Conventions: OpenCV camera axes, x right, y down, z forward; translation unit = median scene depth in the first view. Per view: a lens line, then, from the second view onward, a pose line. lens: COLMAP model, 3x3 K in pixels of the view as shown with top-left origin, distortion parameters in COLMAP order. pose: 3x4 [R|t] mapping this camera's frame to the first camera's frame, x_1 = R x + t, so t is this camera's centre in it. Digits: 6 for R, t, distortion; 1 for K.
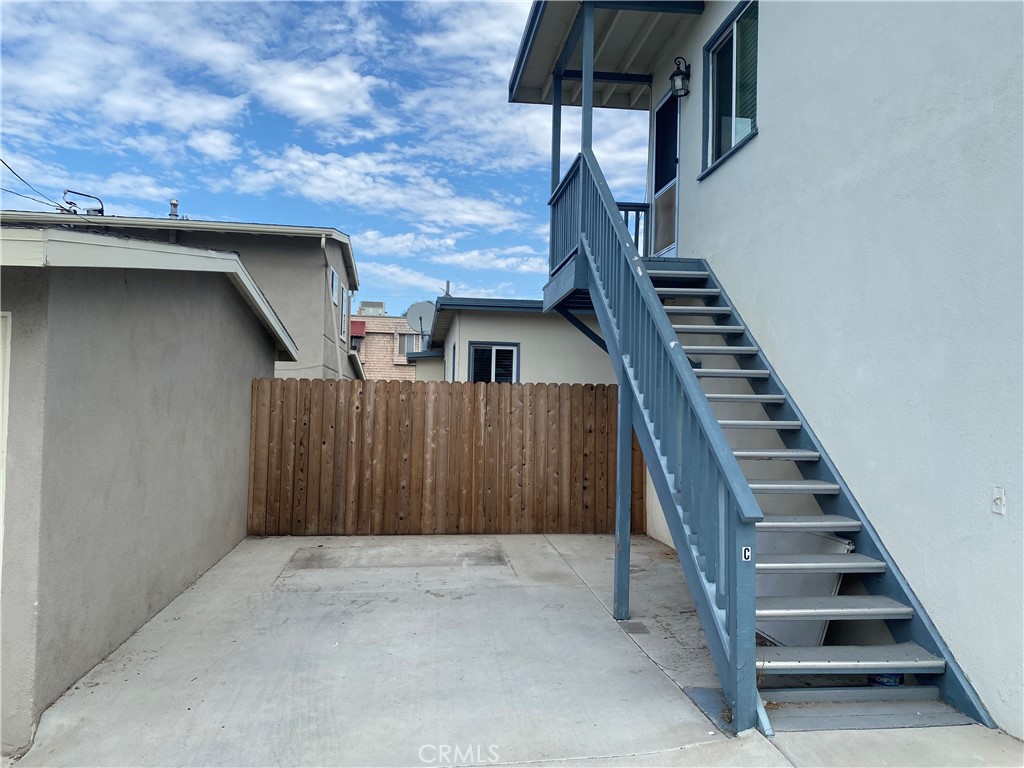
lens RADIAL K [[799.8, 0, 512.0], [0, 799.8, 384.0], [0, 0, 1]] dist [-0.051094, 0.072946]
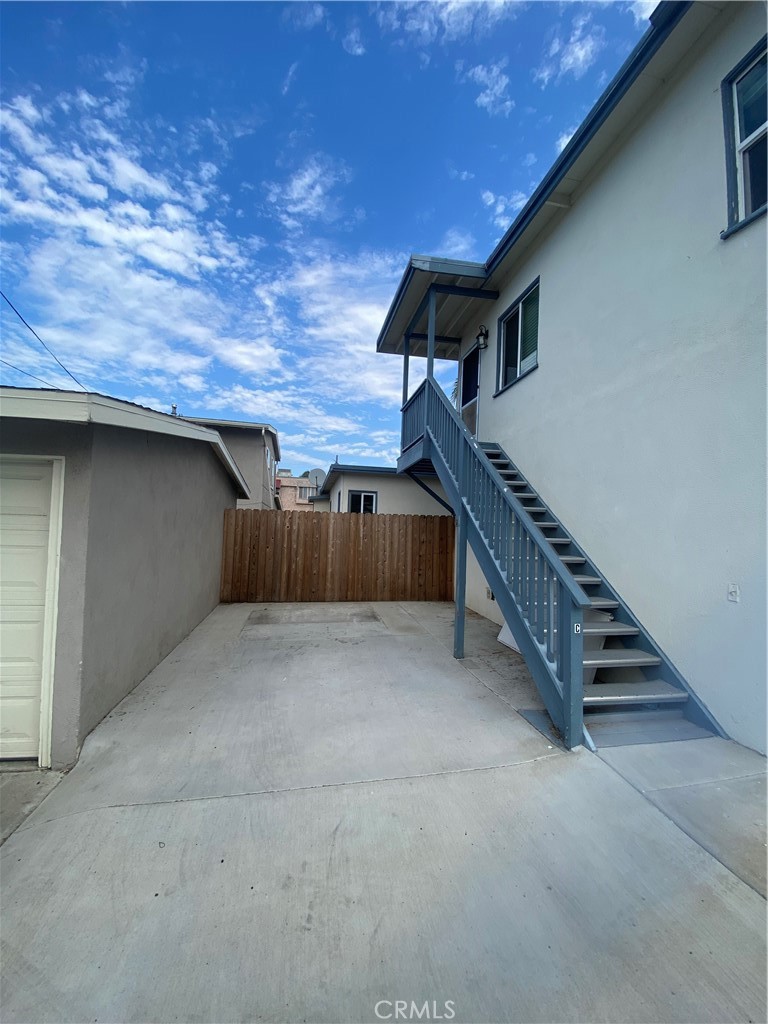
lens RADIAL K [[415.9, 0, 383.9], [0, 415.9, 519.5], [0, 0, 1]] dist [0.011982, -0.014897]
pose [[0.997256, 0.014654, 0.072569, -0.065871], [-0.015360, 0.999840, 0.009183, 0.003349], [-0.072423, -0.010273, 0.997321, 0.124317]]
